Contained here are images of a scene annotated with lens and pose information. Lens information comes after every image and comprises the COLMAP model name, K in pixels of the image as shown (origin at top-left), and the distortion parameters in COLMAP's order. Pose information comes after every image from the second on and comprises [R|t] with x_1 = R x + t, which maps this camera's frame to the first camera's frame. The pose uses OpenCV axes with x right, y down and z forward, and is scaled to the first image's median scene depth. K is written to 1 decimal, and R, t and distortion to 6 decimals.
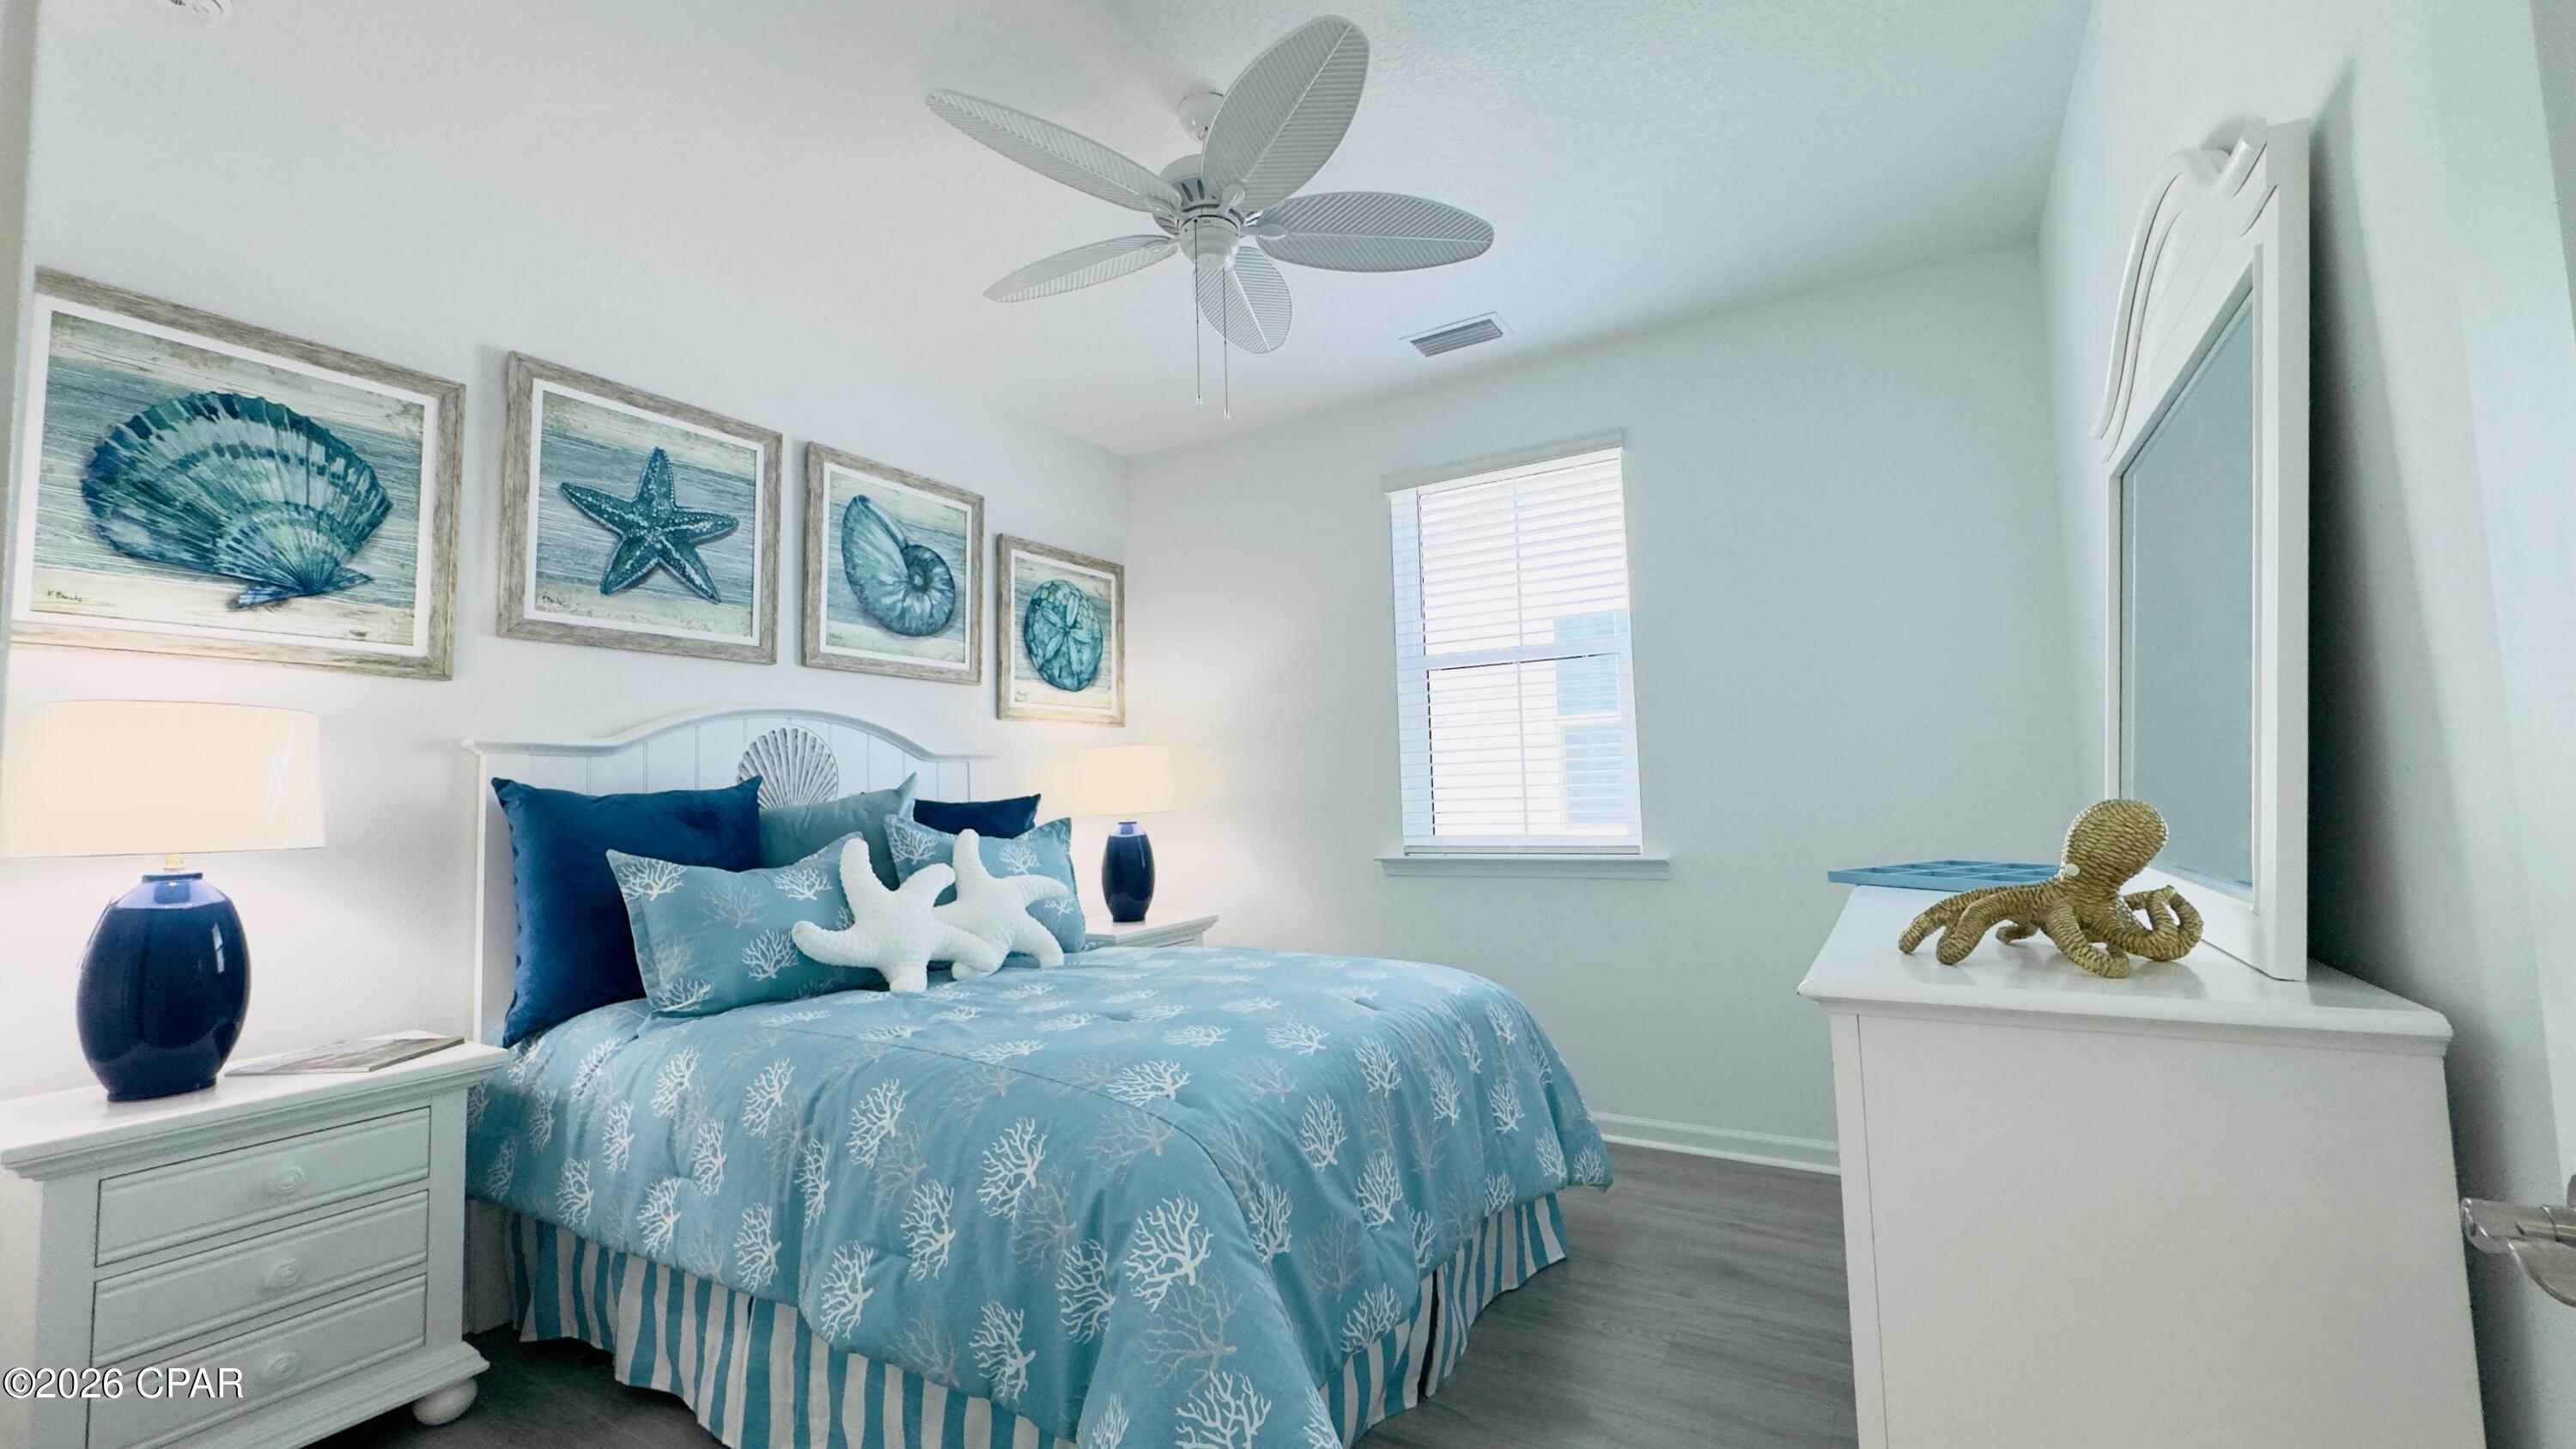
lens RADIAL K [[1029.4, 0, 1293.6], [0, 1029.4, 721.8], [0, 0, 1]] dist [-0.002945, 0.000248]
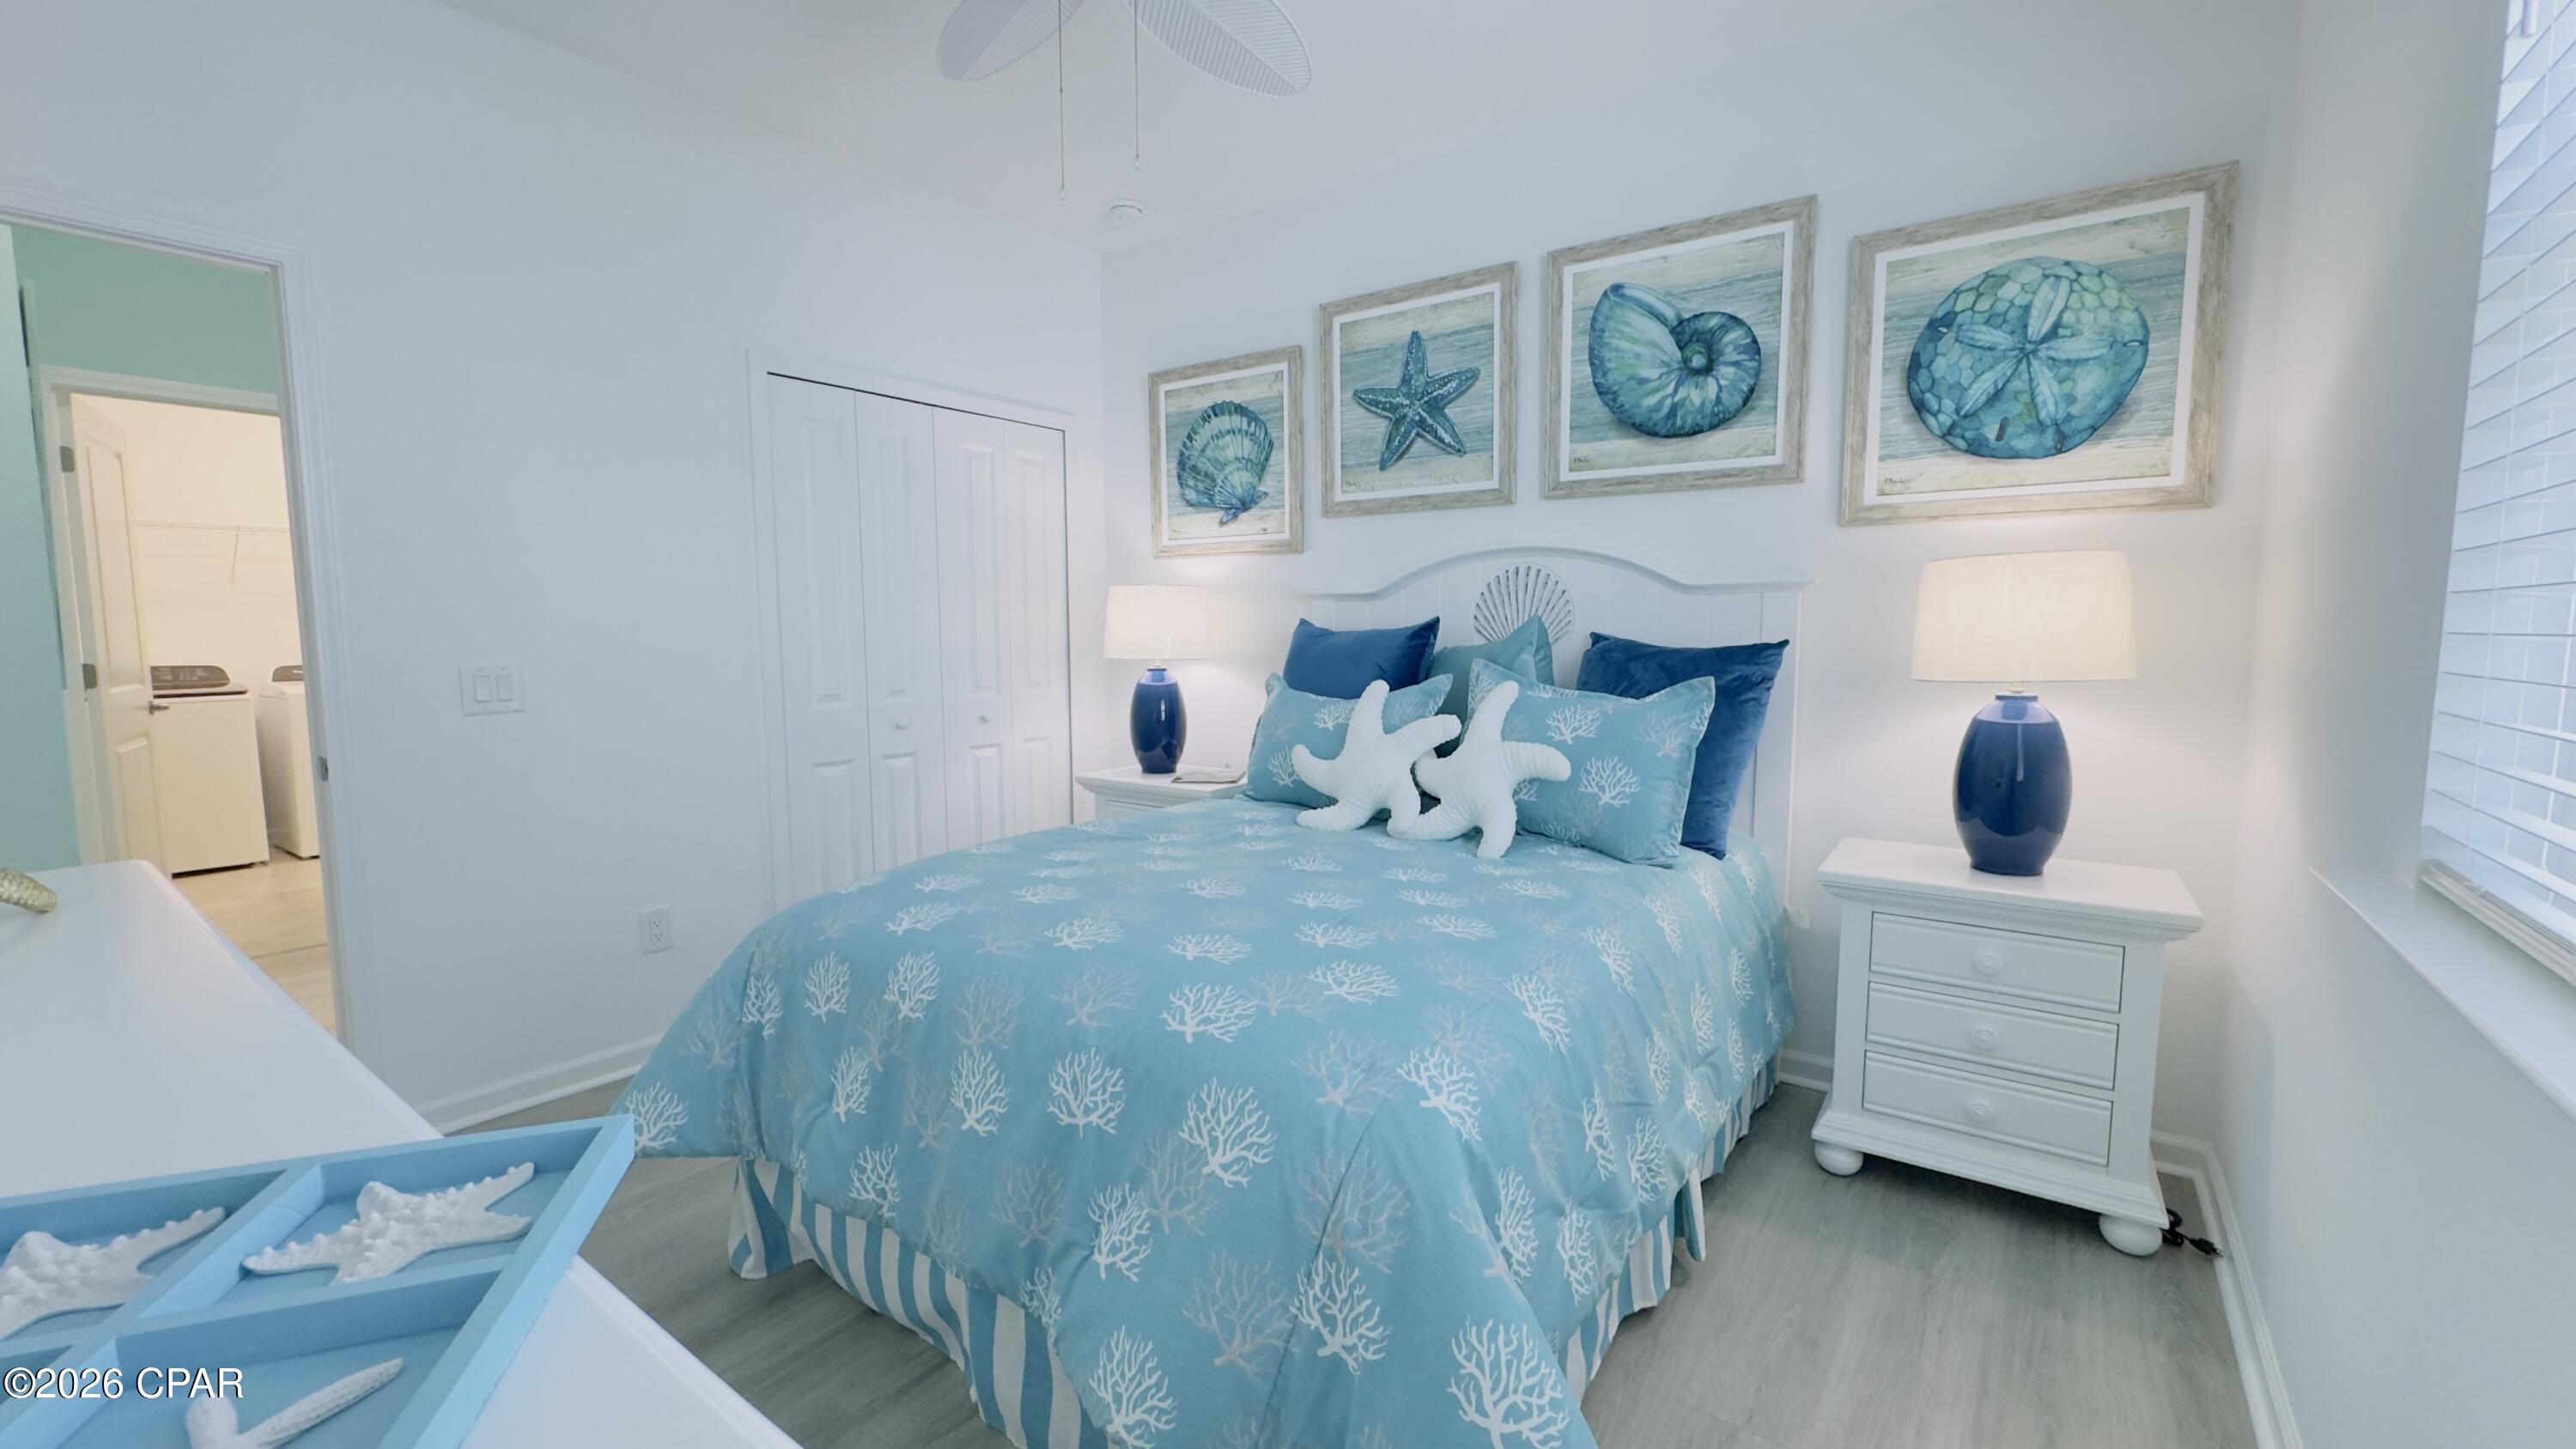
lens RADIAL K [[1029.4, 0, 1293.6], [0, 1029.4, 721.8], [0, 0, 1]] dist [-0.002945, 0.000248]
pose [[-0.093098, 0.098663, -0.990756, 0.544388], [0.061825, 0.993731, 0.093150, 0.050180], [0.993736, -0.052581, -0.098614, 0.895474]]
